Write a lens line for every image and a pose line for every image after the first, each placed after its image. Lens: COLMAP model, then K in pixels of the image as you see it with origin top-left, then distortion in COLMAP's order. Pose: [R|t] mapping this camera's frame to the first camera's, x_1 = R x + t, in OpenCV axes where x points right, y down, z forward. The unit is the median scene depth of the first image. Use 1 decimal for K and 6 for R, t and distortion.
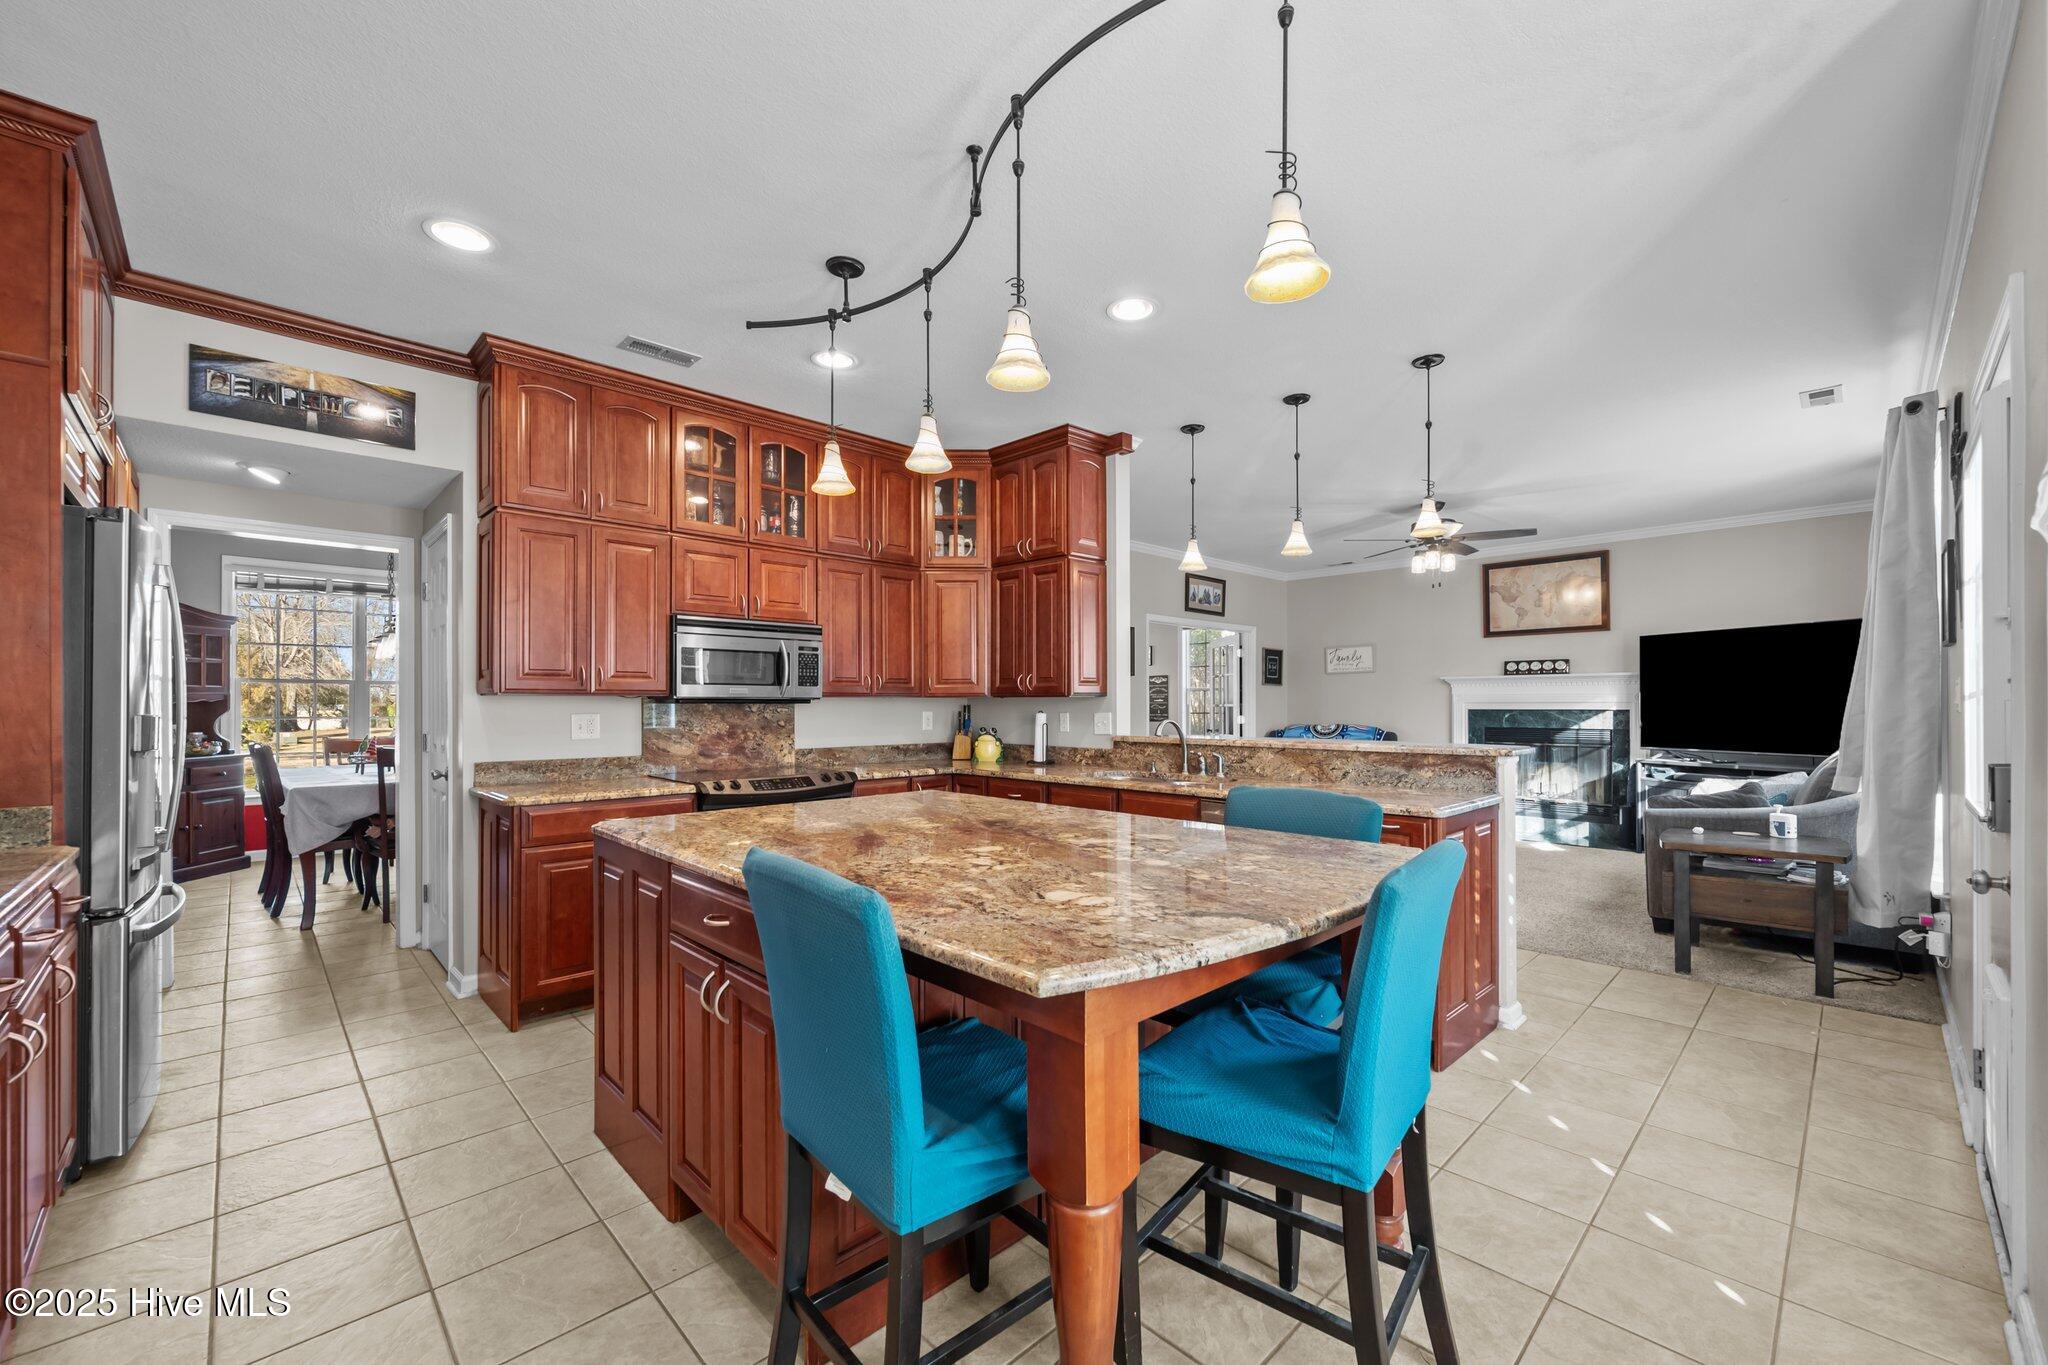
lens RADIAL K [[810.7, 0, 1027.5], [0, 810.7, 703.8], [0, 0, 1]] dist [0.002318, 0.000390]
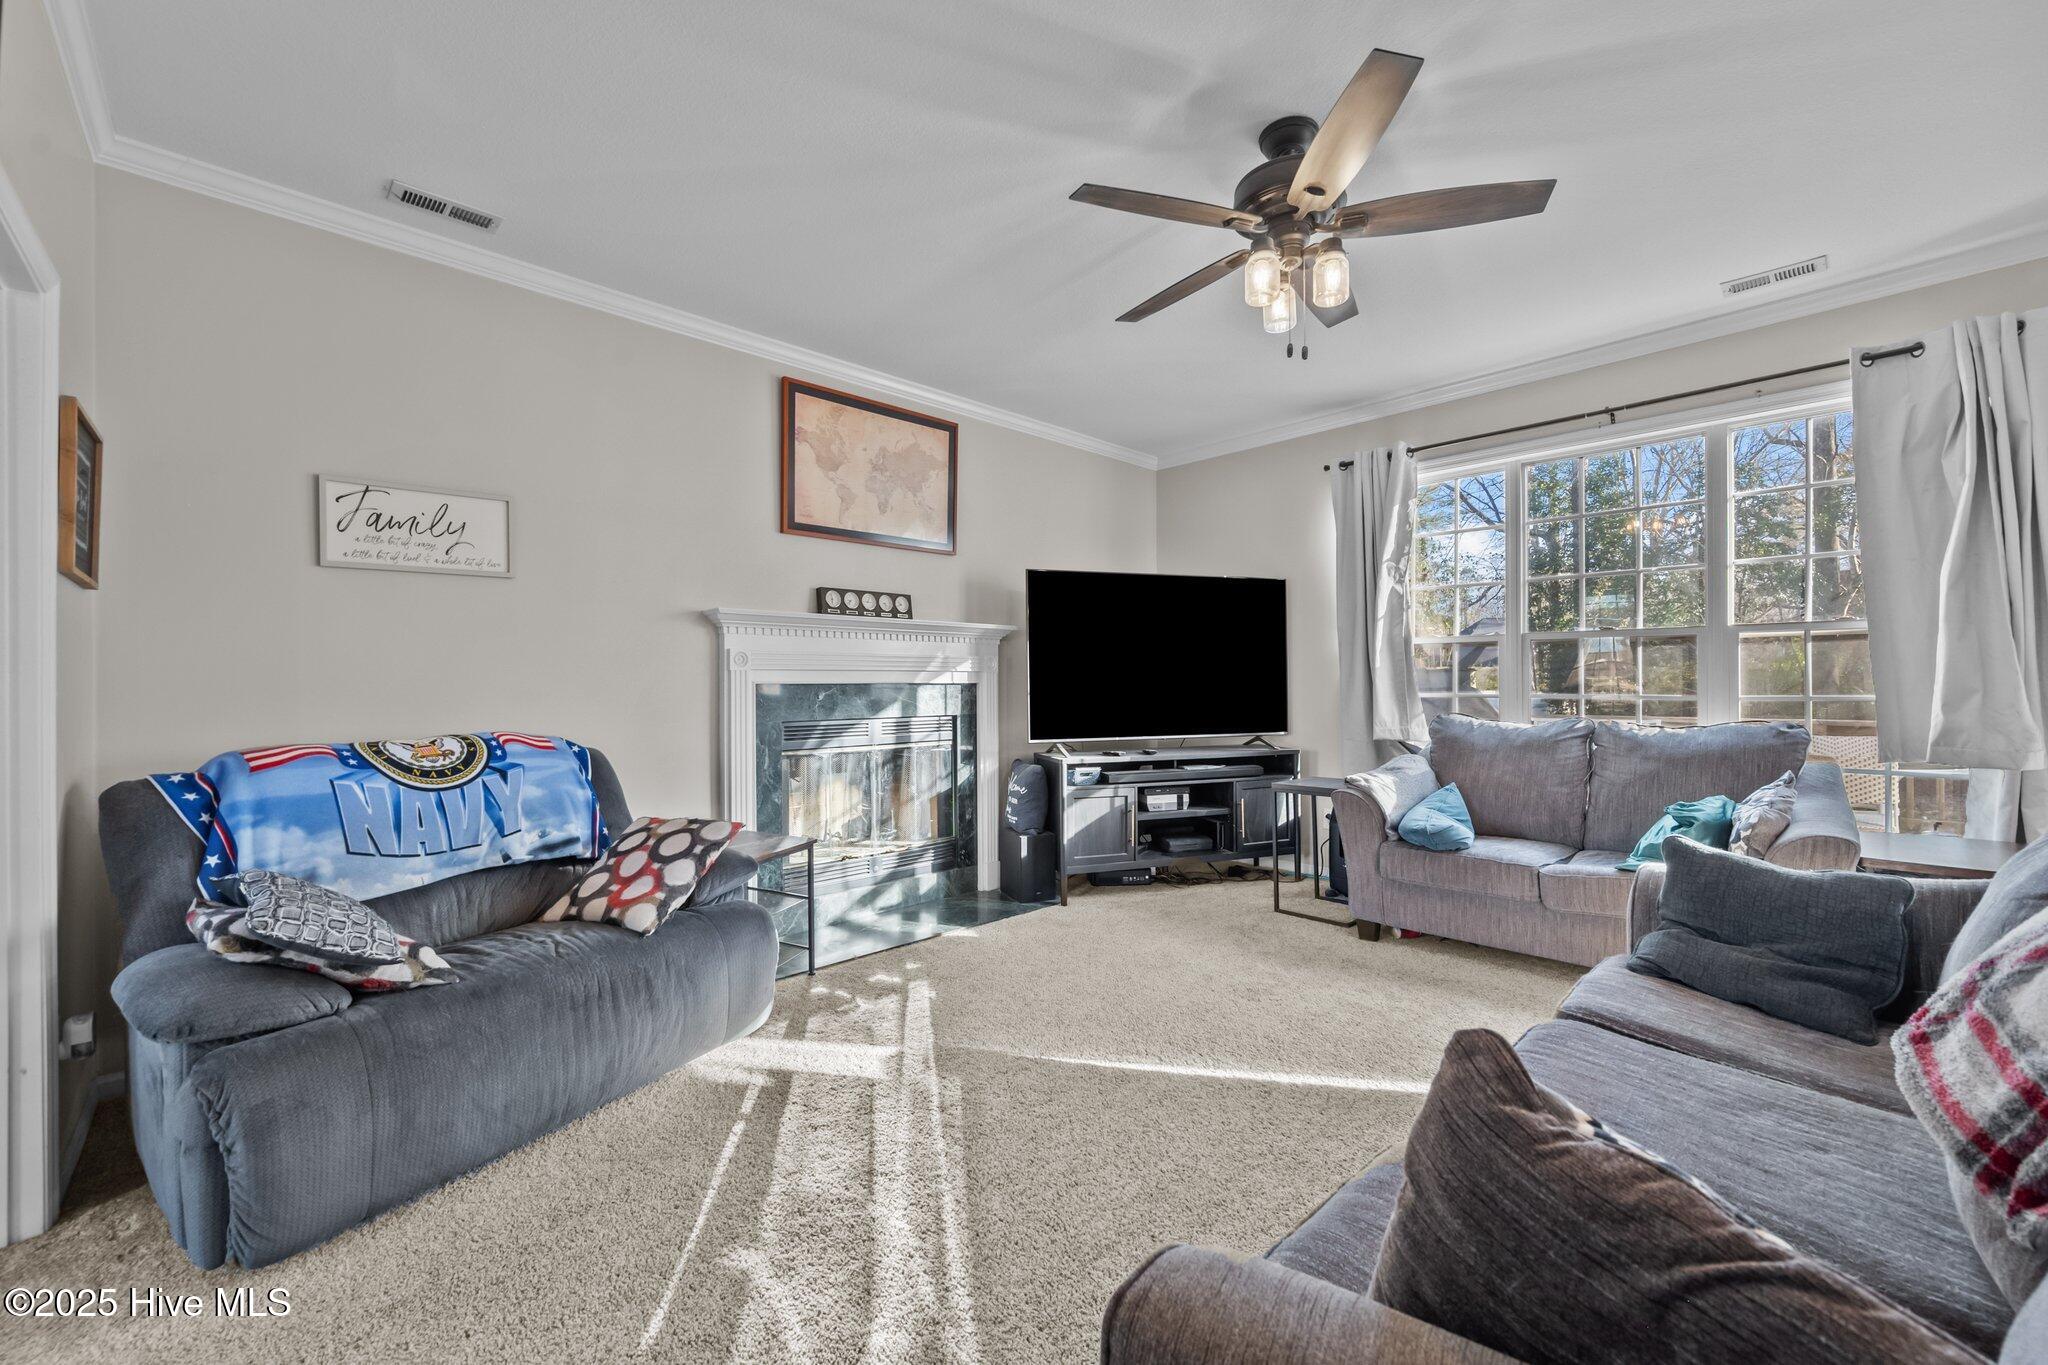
lens RADIAL K [[810.7, 0, 1021.5], [0, 810.7, 675.4], [0, 0, 1]] dist [0.002318, 0.000390]
pose [[0.003849, 0.007106, 0.999967, 0.100462], [-0.000201, 0.999975, -0.007105, 0.006177], [-0.999993, -0.000173, 0.003851, 0.954213]]
